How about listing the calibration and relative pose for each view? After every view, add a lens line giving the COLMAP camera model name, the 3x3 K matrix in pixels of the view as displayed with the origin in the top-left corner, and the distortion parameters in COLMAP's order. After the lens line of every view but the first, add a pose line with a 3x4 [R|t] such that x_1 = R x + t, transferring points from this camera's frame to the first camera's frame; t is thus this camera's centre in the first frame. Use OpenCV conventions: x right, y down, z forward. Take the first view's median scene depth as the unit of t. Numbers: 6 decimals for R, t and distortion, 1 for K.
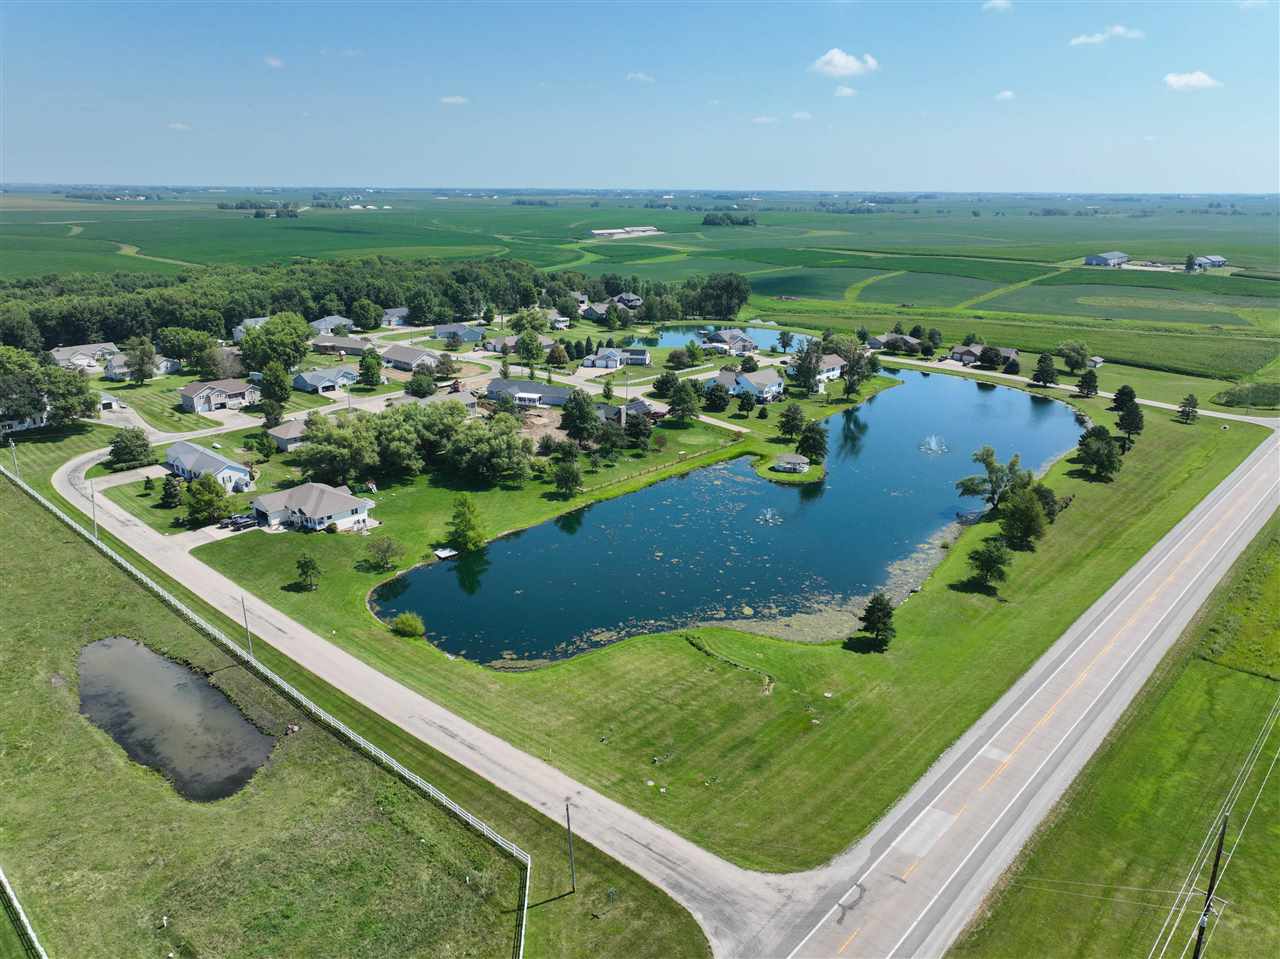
lens RADIAL K [[899.1, 0, 641.3], [0, 899.1, 480.3], [0, 0, 1]] dist [0.004014, 0.007304]
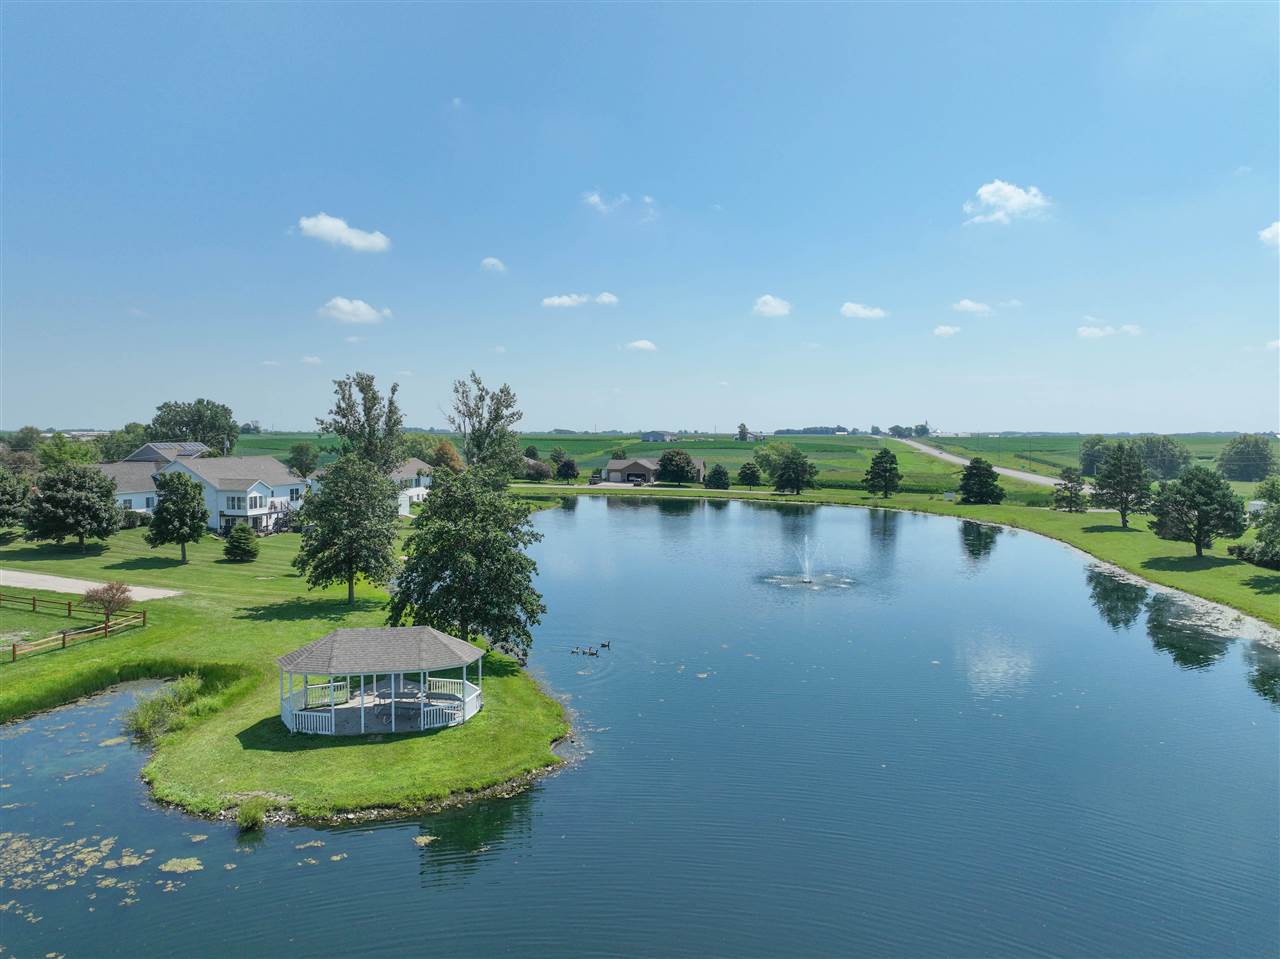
lens RADIAL K [[899.1, 0, 643.0], [0, 899.1, 479.0], [0, 0, 1]] dist [0.004014, 0.007304]
pose [[0.868155, -0.030823, 0.495335, 0.112785], [0.157533, 0.963569, -0.216142, -0.010234], [-0.470627, 0.265677, 0.841383, 0.734396]]
